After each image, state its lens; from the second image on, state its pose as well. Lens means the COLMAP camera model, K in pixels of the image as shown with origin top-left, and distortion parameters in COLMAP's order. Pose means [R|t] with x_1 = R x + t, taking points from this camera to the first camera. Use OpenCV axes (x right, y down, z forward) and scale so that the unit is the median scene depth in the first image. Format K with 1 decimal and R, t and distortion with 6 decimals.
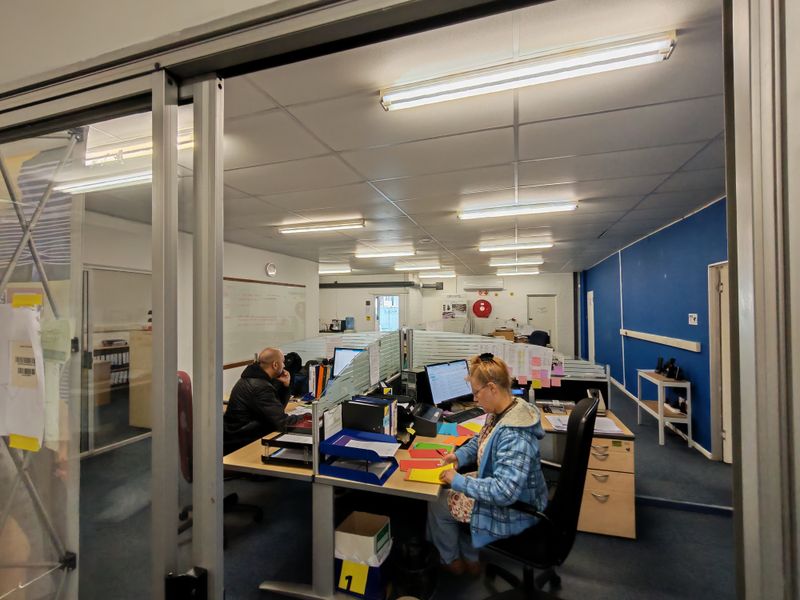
lens RADIAL K [[366.0, 0, 397.7], [0, 366.0, 305.2], [0, 0, 1]] dist [-0.000988, 0.000534]
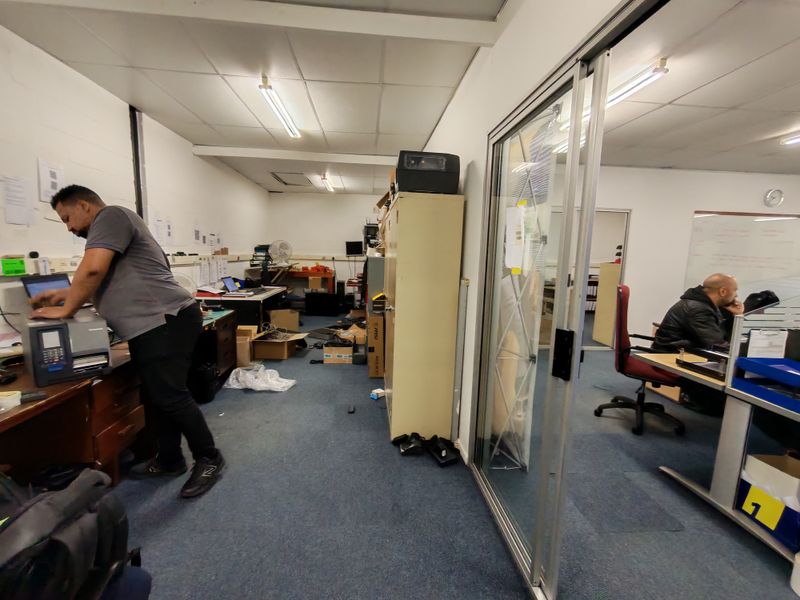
lens RADIAL K [[366.0, 0, 397.7], [0, 366.0, 305.2], [0, 0, 1]] dist [-0.000988, 0.000534]
pose [[0.387144, 0.143006, -0.910861, 0.297794], [-0.020118, 0.988974, 0.146719, 0.109779], [0.921800, -0.038477, 0.385753, -0.205666]]
